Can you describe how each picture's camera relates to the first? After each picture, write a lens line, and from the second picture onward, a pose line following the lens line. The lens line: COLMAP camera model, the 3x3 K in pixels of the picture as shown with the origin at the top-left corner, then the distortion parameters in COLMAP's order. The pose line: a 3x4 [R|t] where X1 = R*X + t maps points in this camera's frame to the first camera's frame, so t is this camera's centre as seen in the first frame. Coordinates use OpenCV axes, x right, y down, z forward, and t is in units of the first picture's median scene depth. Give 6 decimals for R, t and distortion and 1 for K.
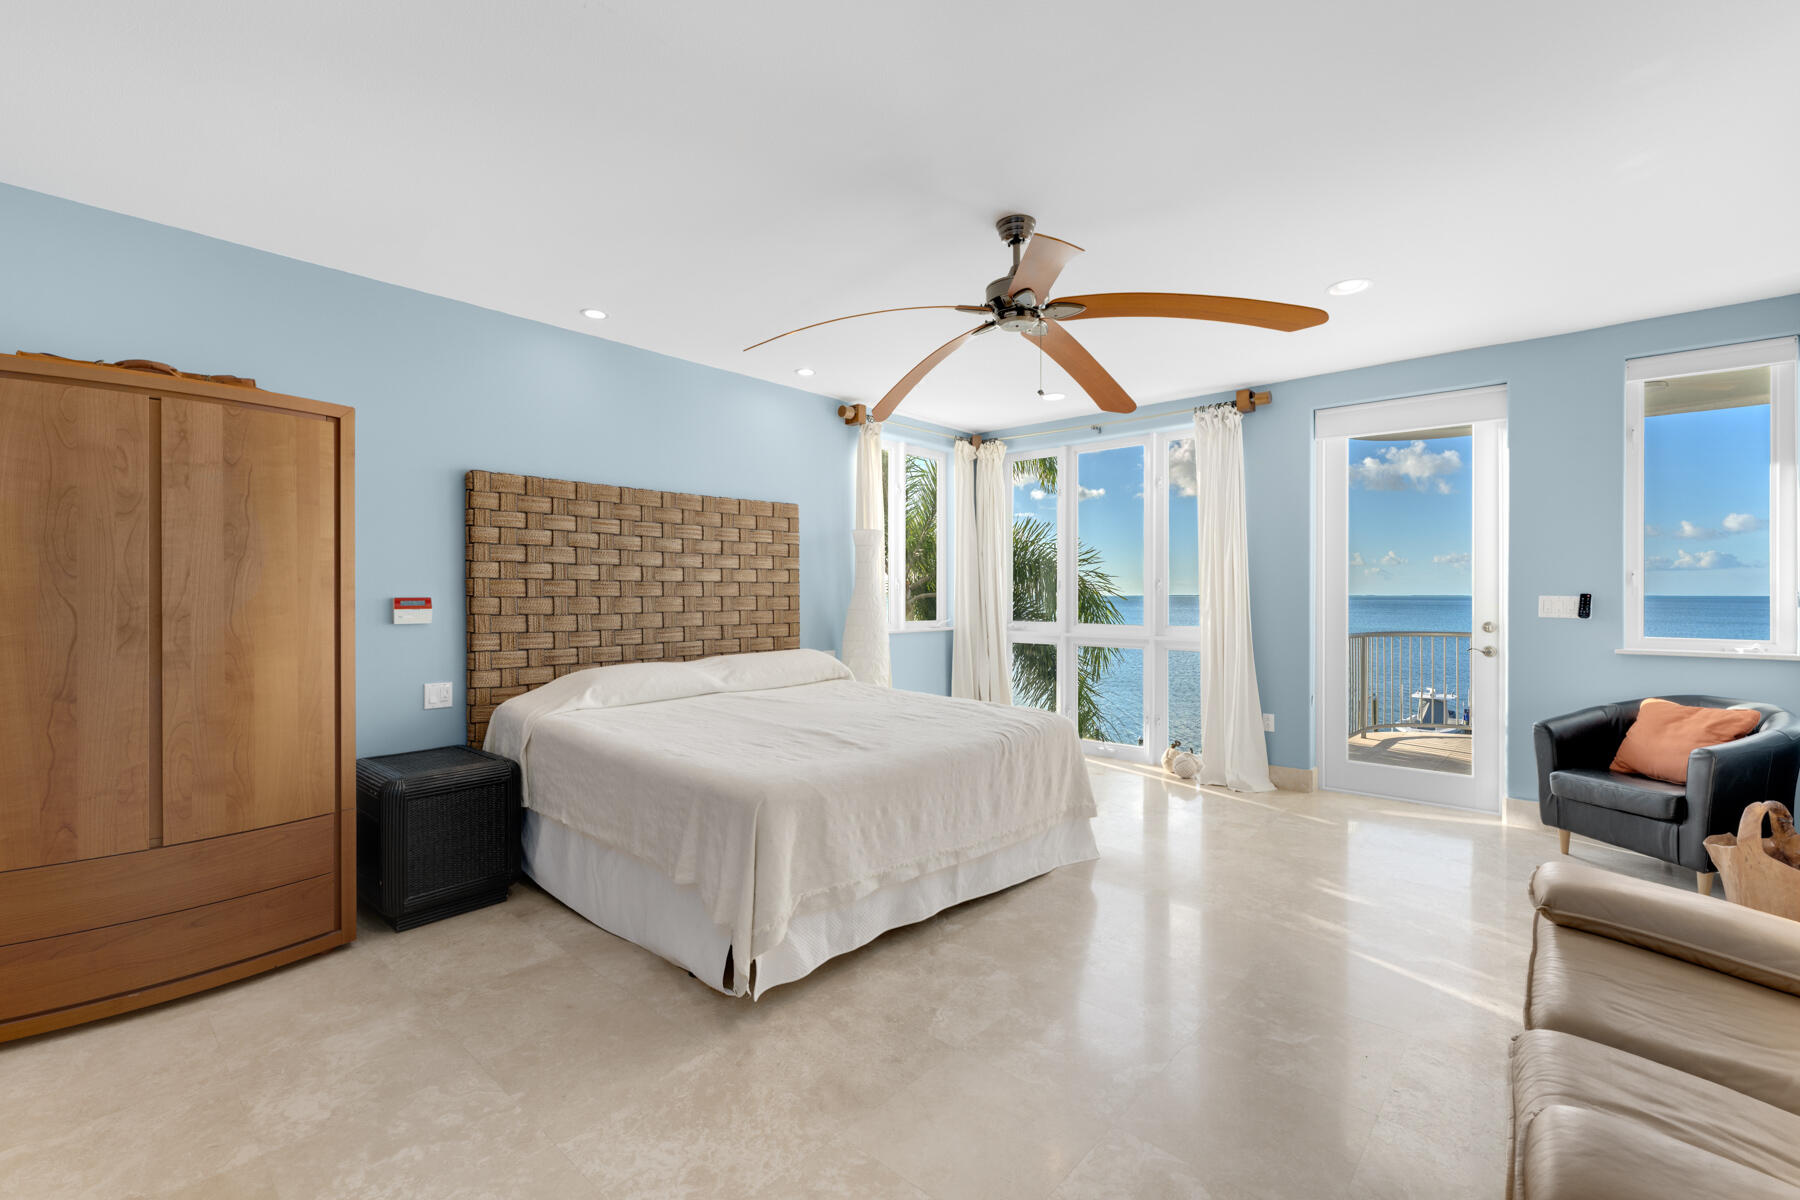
lens RADIAL K [[729.4, 0, 900.0], [0, 729.4, 600.0], [0, 0, 1]] dist [0.001292, 0.000017]
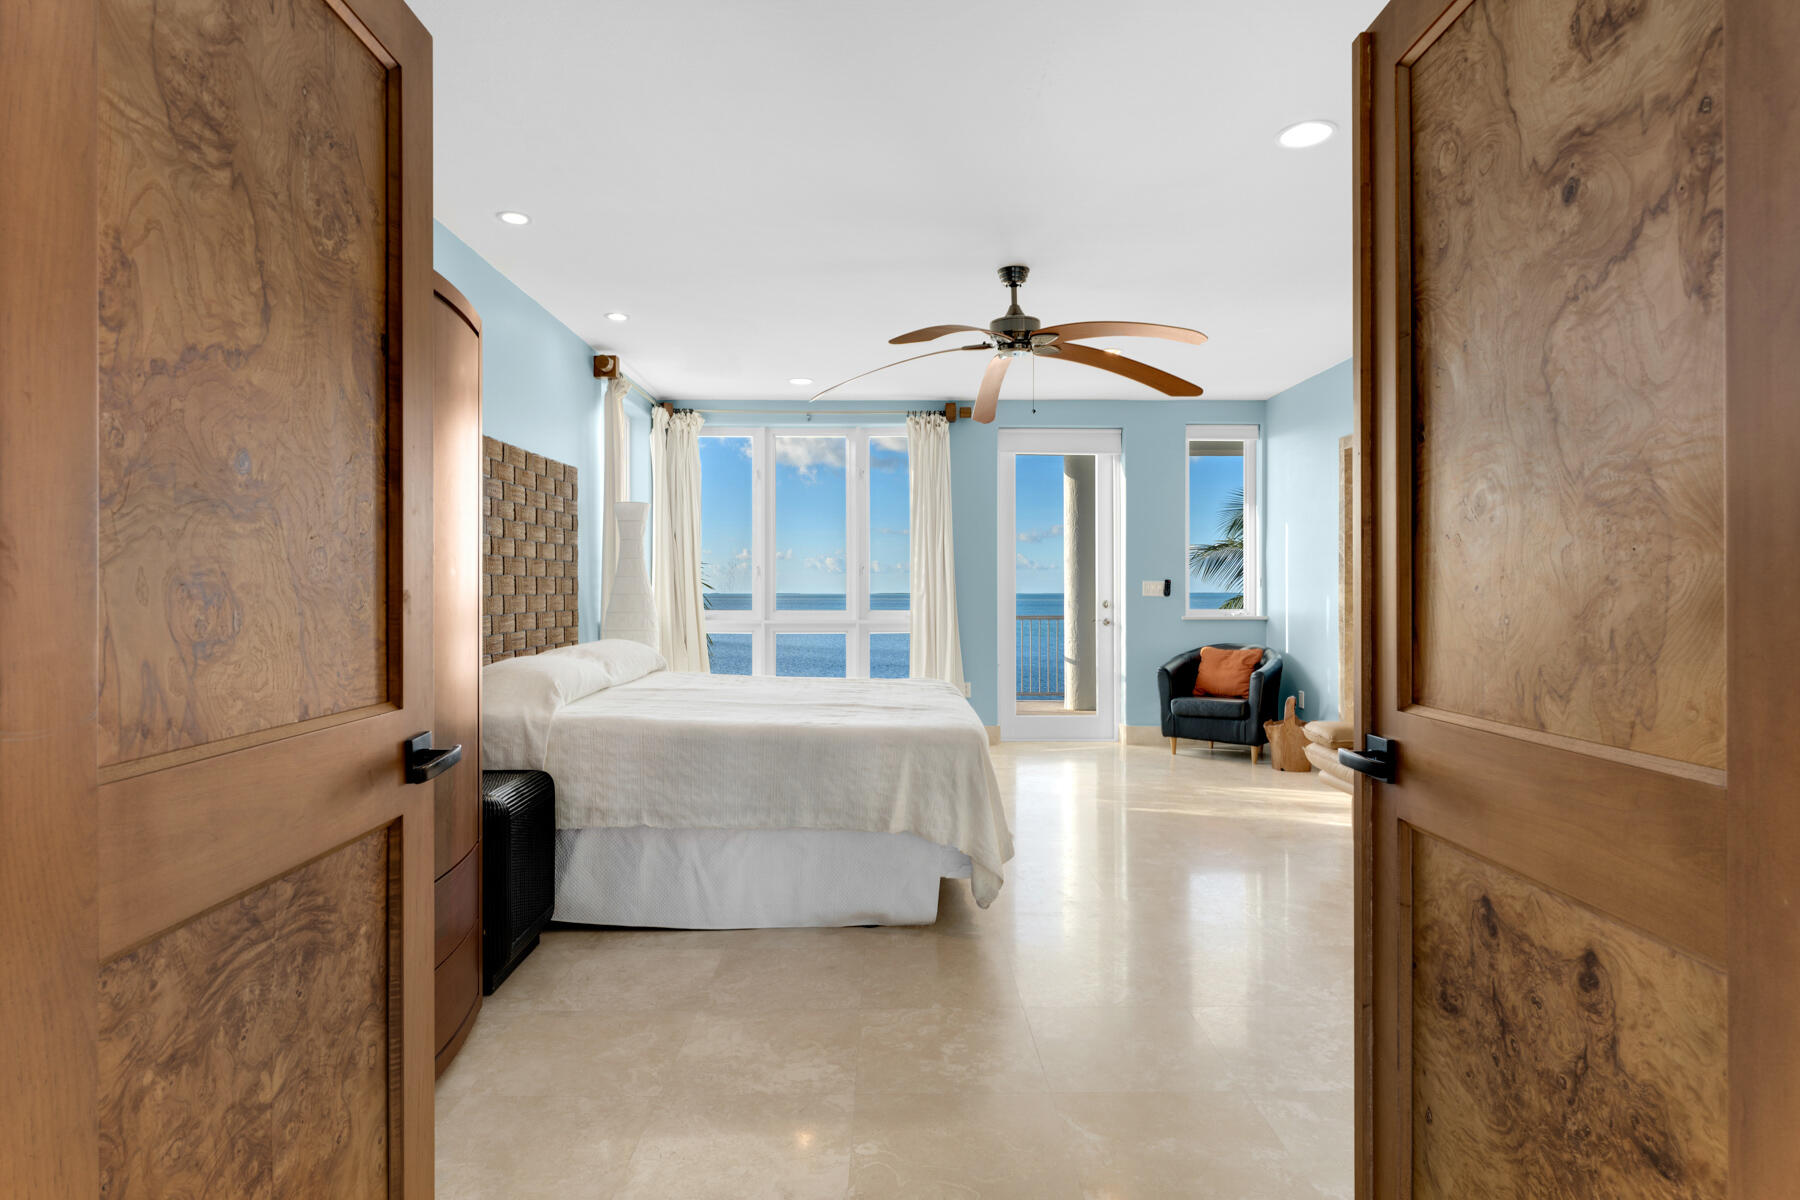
lens RADIAL K [[871.4, 0, 897.6], [0, 871.4, 591.3], [0, 0, 1]] dist [-0.000058, -0.000029]
pose [[0.766770, -0.001078, 0.641921, -0.606490], [0.004738, 0.999981, -0.003980, 0.018978], [-0.641904, 0.006093, 0.766761, 0.001827]]
